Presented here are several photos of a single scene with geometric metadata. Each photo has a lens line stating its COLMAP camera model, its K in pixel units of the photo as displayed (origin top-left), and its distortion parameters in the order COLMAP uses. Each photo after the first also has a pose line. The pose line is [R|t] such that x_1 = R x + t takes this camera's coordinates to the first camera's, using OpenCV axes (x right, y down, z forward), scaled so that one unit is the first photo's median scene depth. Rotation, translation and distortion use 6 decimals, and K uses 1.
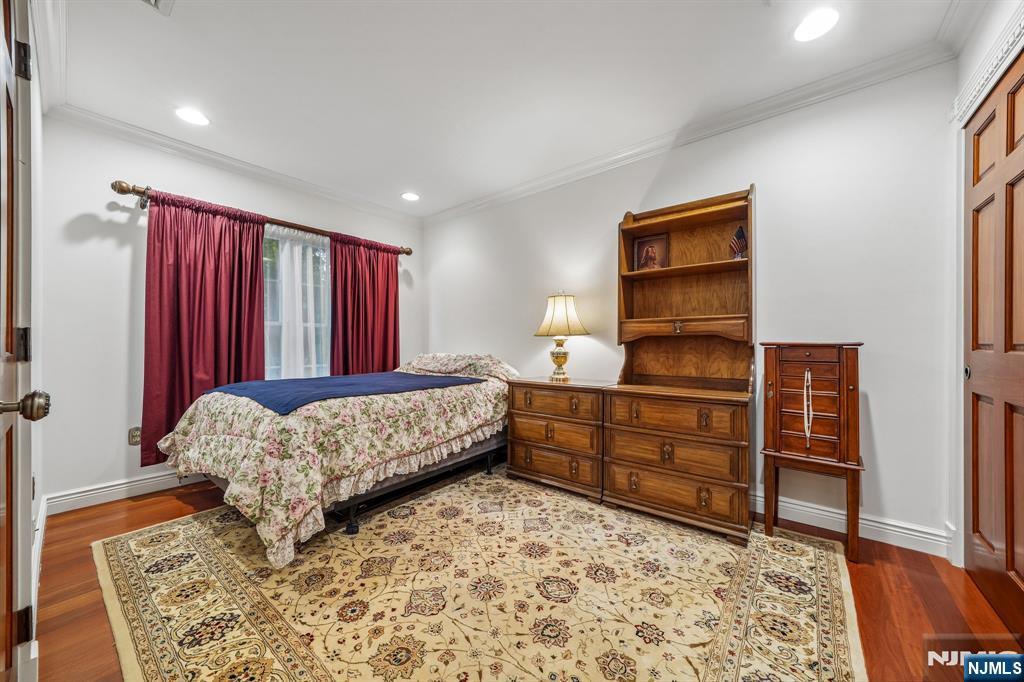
lens RADIAL K [[360.9, 0, 516.8], [0, 360.9, 342.9], [0, 0, 1]] dist [-0.015029, 0.000728]
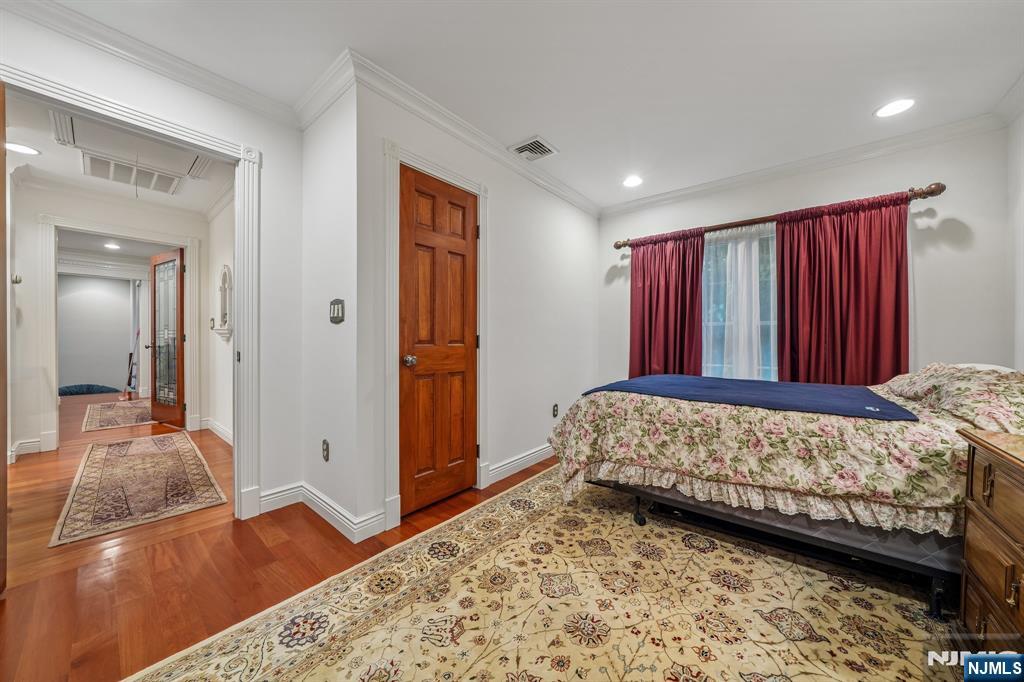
lens RADIAL K [[360.9, 0, 515.3], [0, 360.9, 339.4], [0, 0, 1]] dist [-0.015029, 0.000728]
pose [[-0.027285, -0.001627, -0.999626, 0.523720], [-0.004890, 0.999987, -0.001494, -0.005767], [0.999616, 0.004847, -0.027293, 0.571681]]
